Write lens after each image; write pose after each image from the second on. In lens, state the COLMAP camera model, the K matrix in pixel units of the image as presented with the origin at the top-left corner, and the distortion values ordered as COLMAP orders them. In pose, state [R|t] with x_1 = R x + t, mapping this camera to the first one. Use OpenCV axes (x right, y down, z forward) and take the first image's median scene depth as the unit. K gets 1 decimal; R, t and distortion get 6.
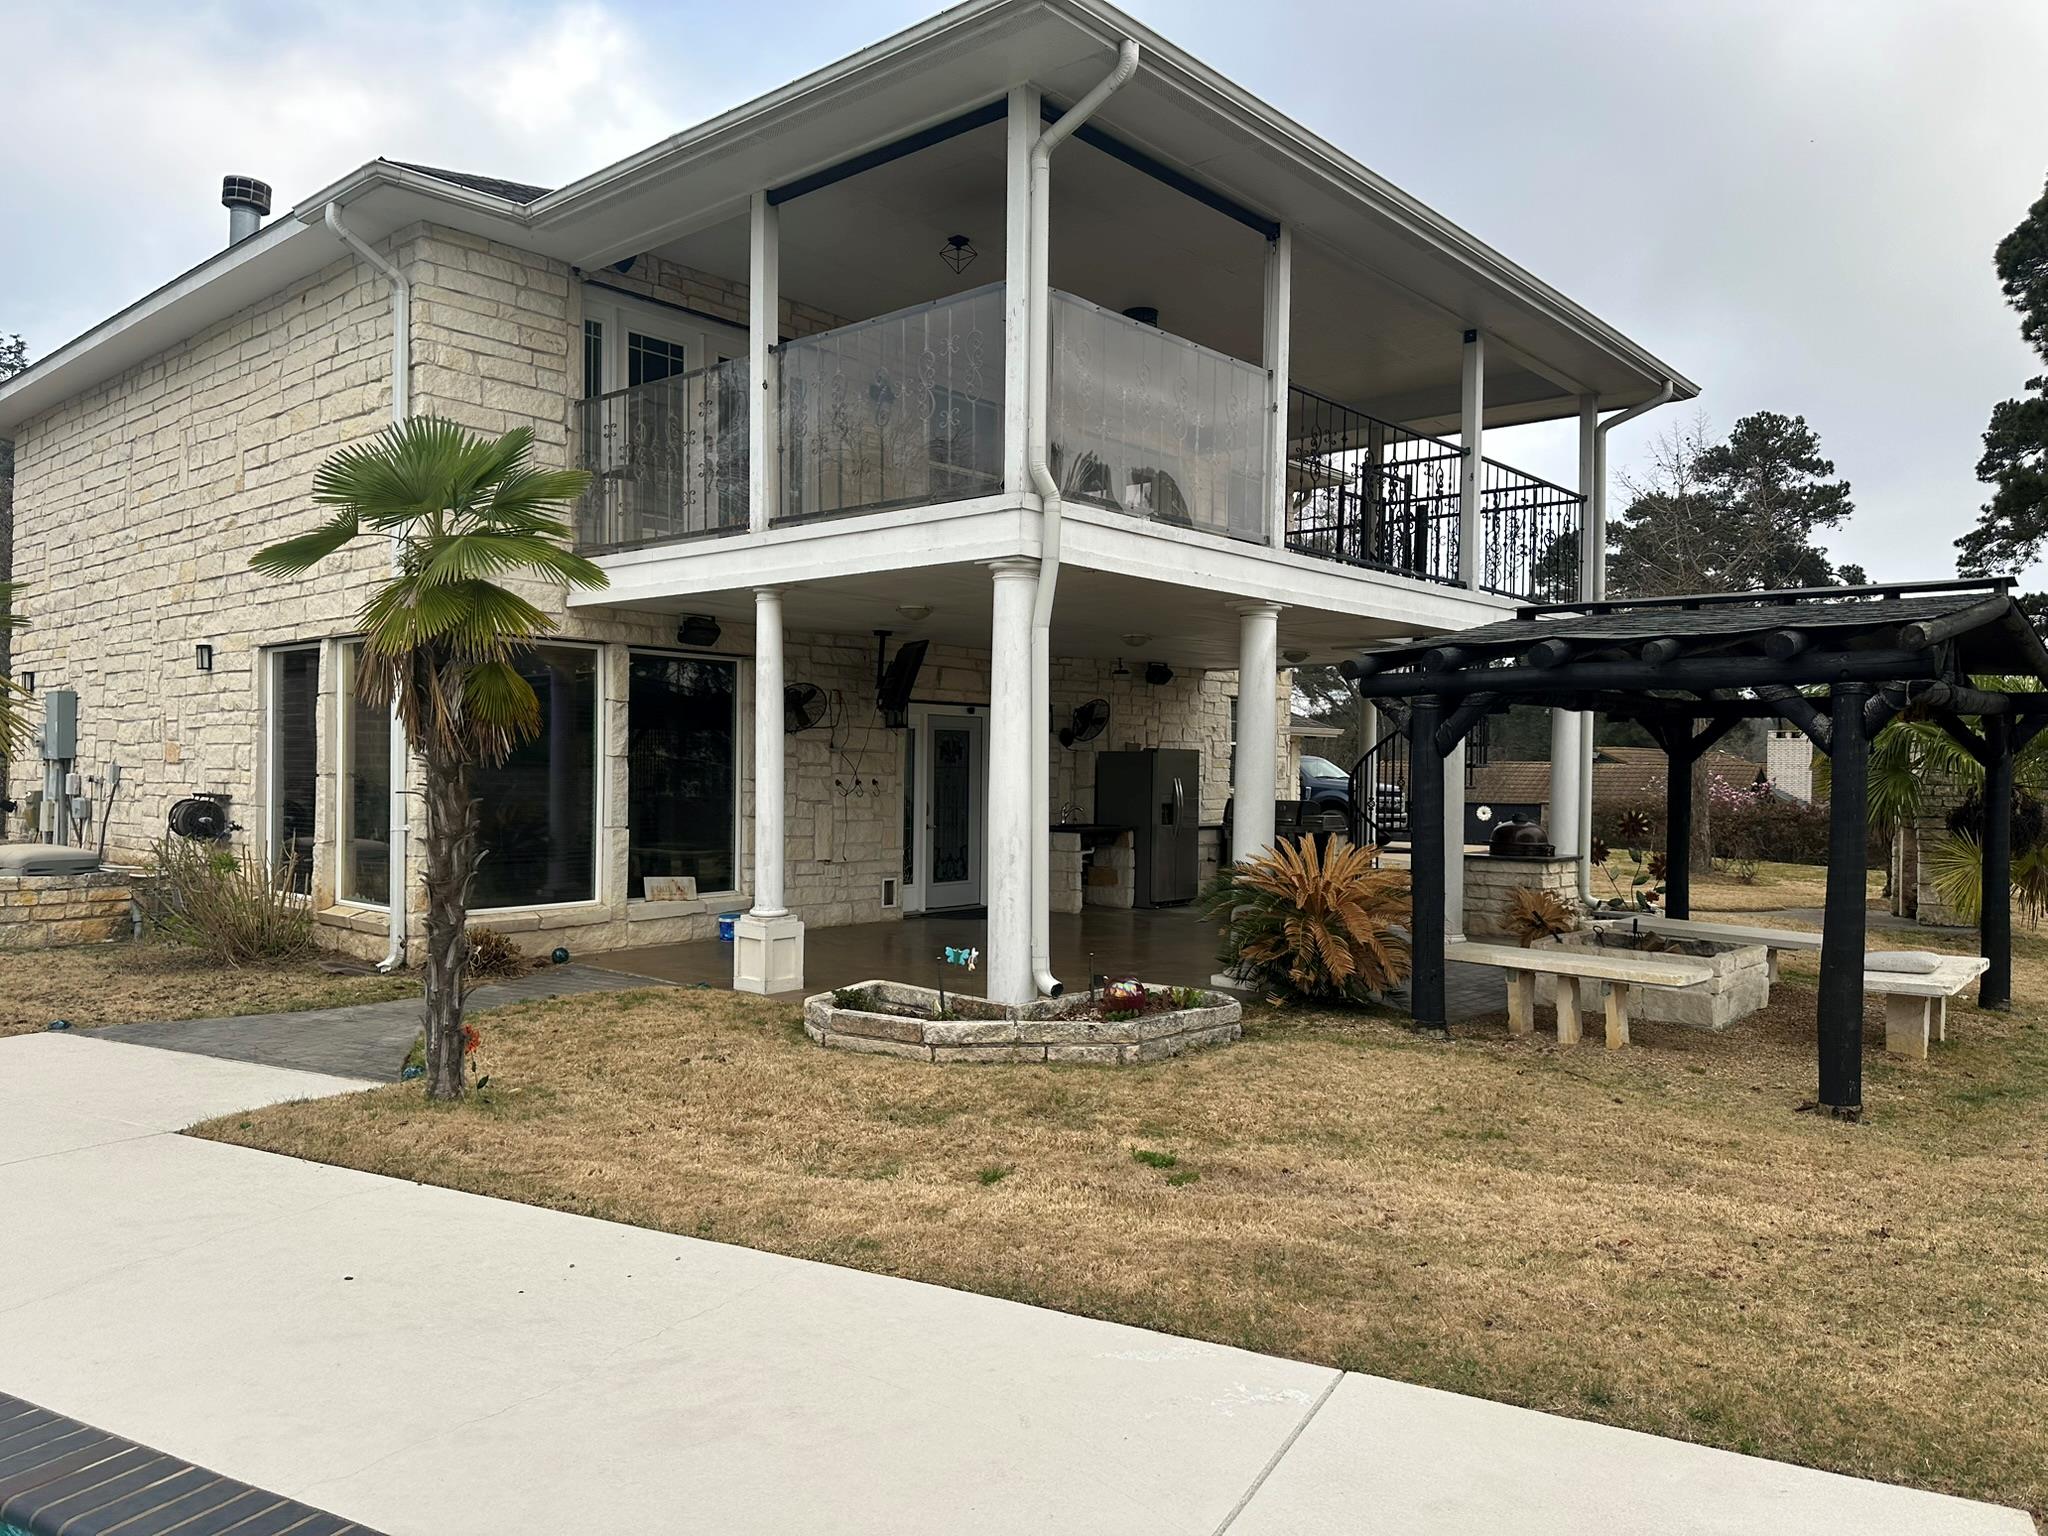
lens RADIAL K [[1426.9, 0, 1015.5], [0, 1426.9, 751.1], [0, 0, 1]] dist [0.049772, -0.077338]
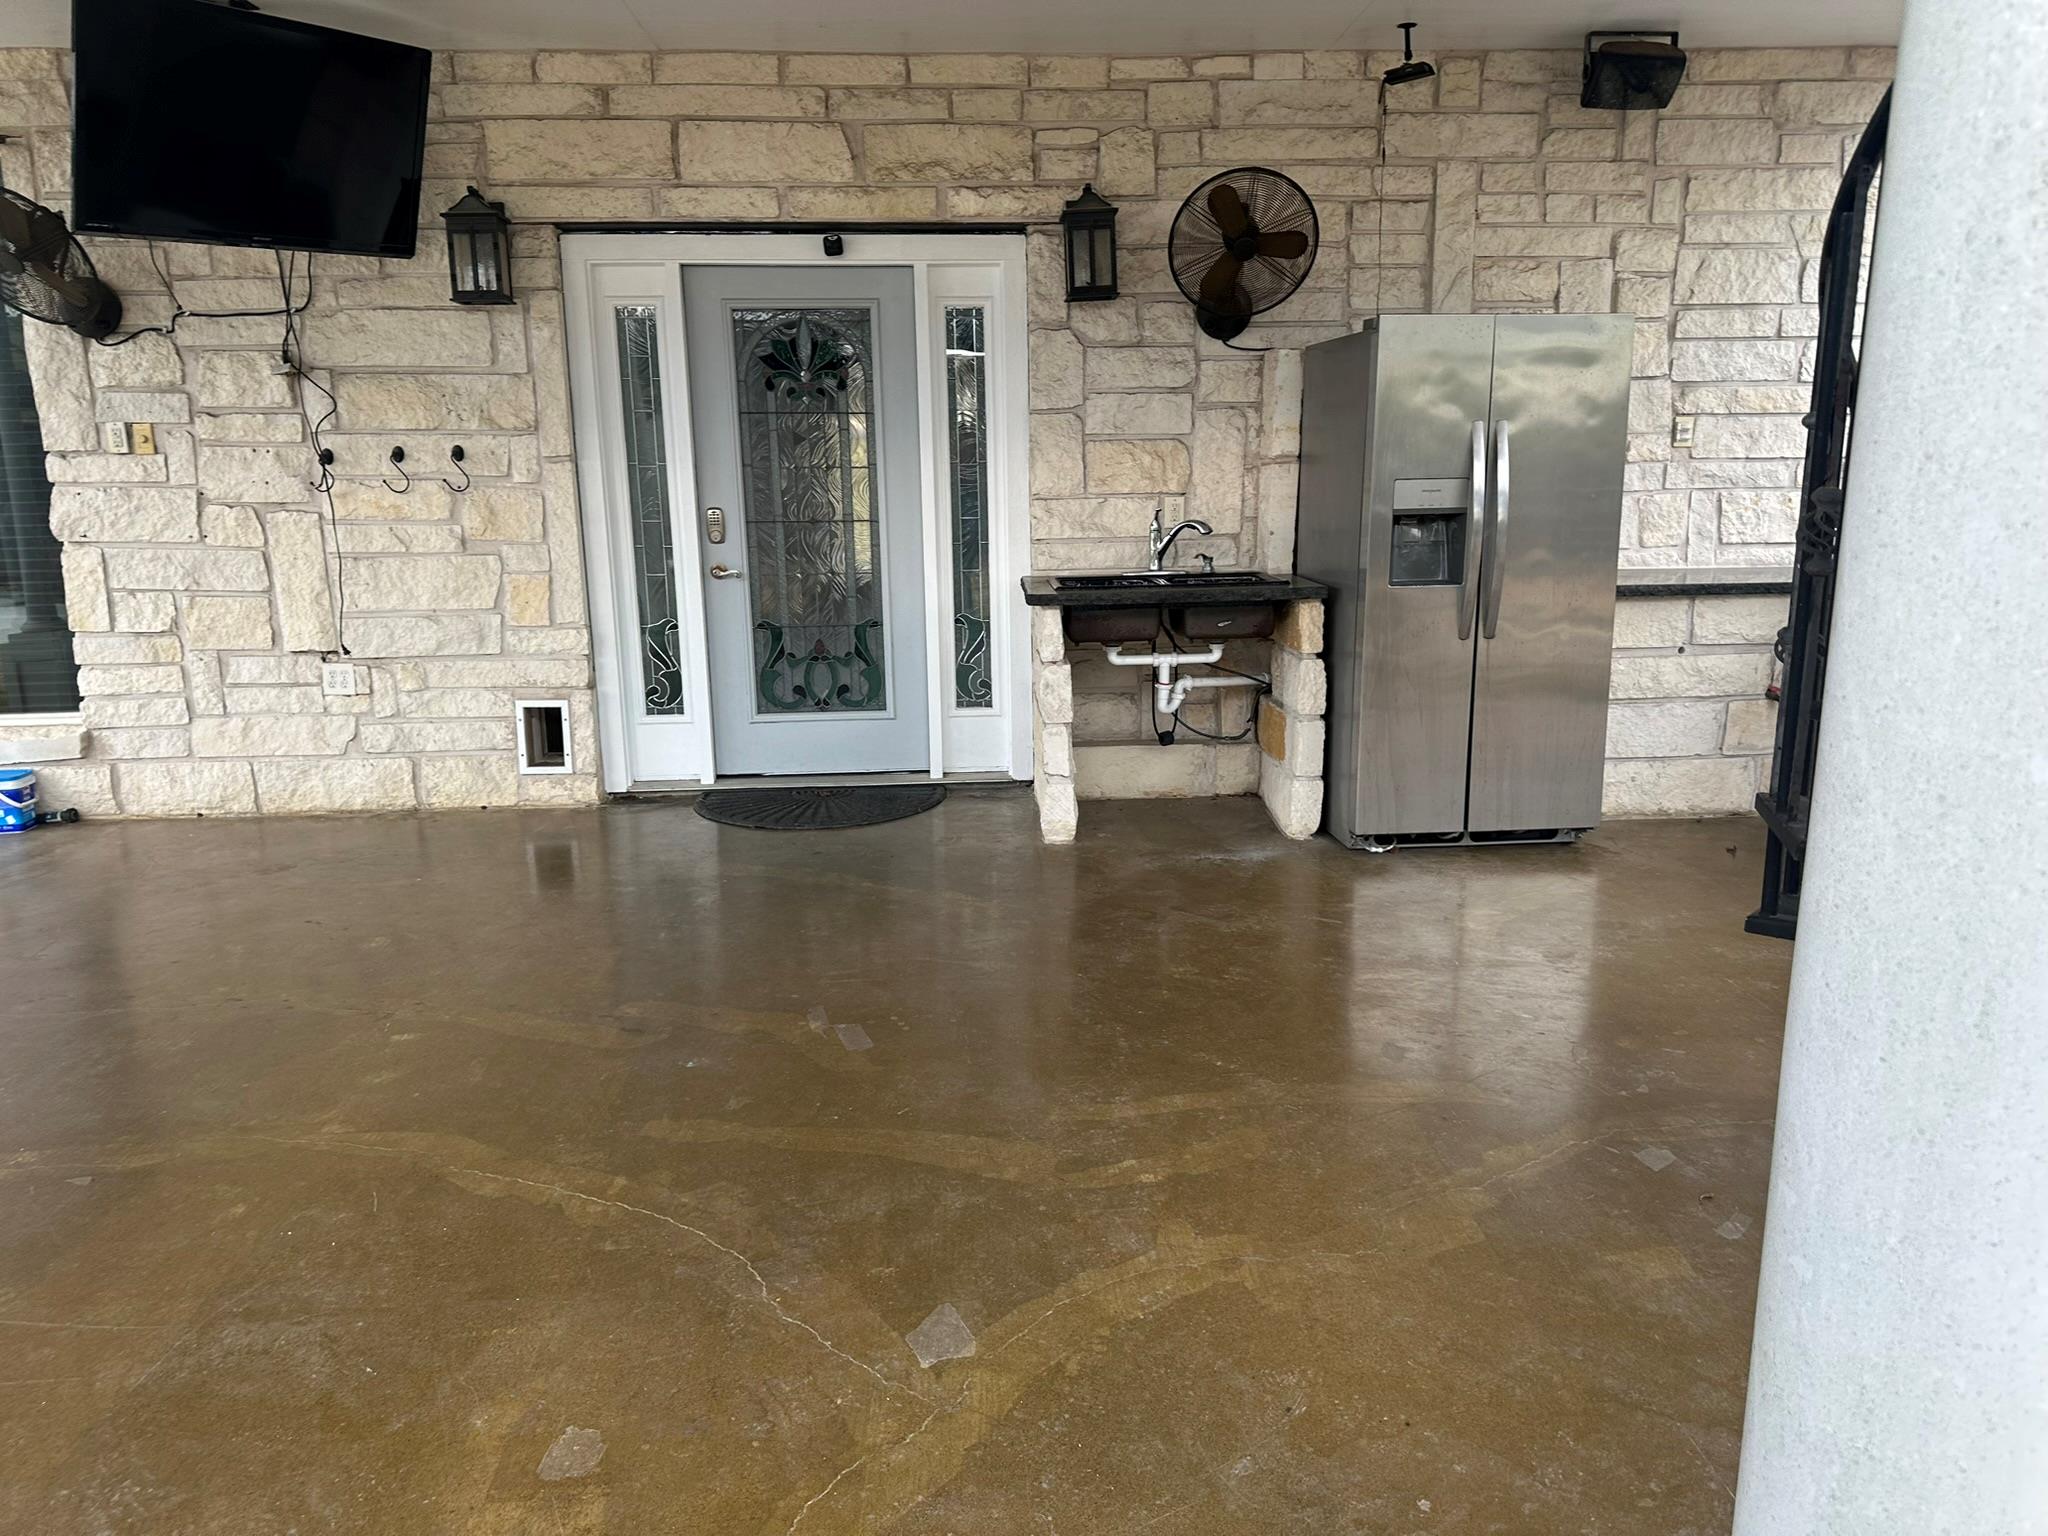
lens RADIAL K [[1426.9, 0, 1015.5], [0, 1426.9, 751.1], [0, 0, 1]] dist [0.049772, -0.077338]
pose [[0.712017, 0.117821, -0.692207, 0.289412], [0.028231, 0.980221, 0.195883, 0.028938], [0.701595, -0.159014, 0.694607, 0.830635]]
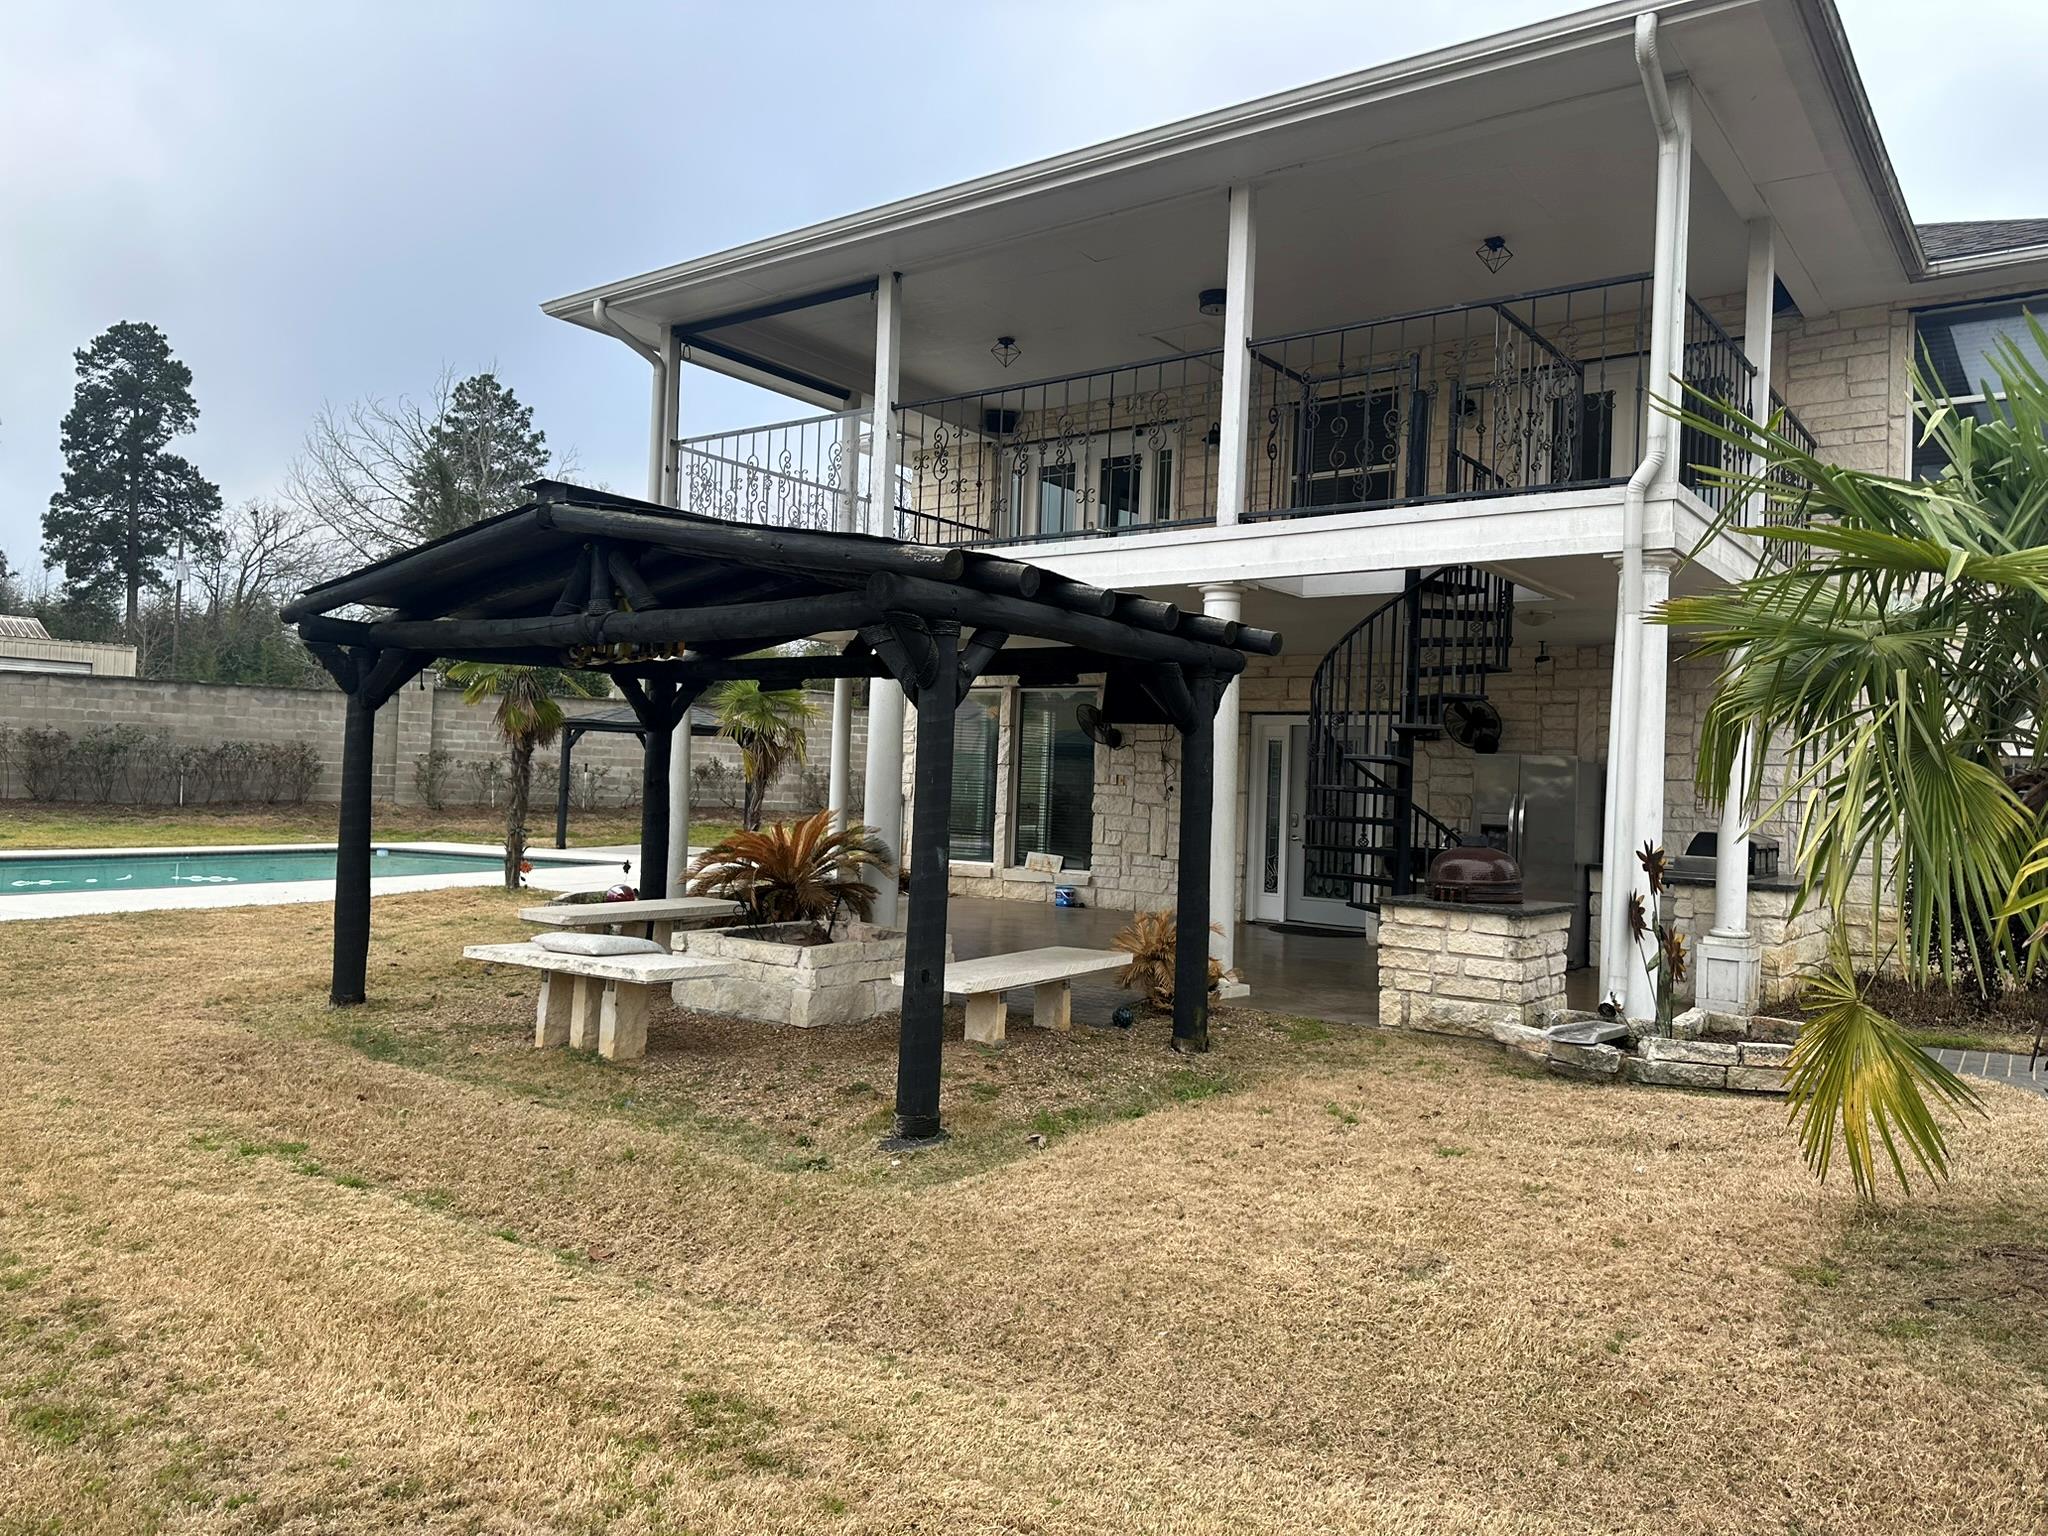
lens RADIAL K [[1426.9, 0, 1015.5], [0, 1426.9, 751.1], [0, 0, 1]] dist [0.049772, -0.077338]
pose [[0.065747, -0.040815, -0.997001, 0.988923], [-0.034675, 0.998466, -0.043161, 0.044937], [0.997234, 0.037409, 0.064231, 0.788159]]
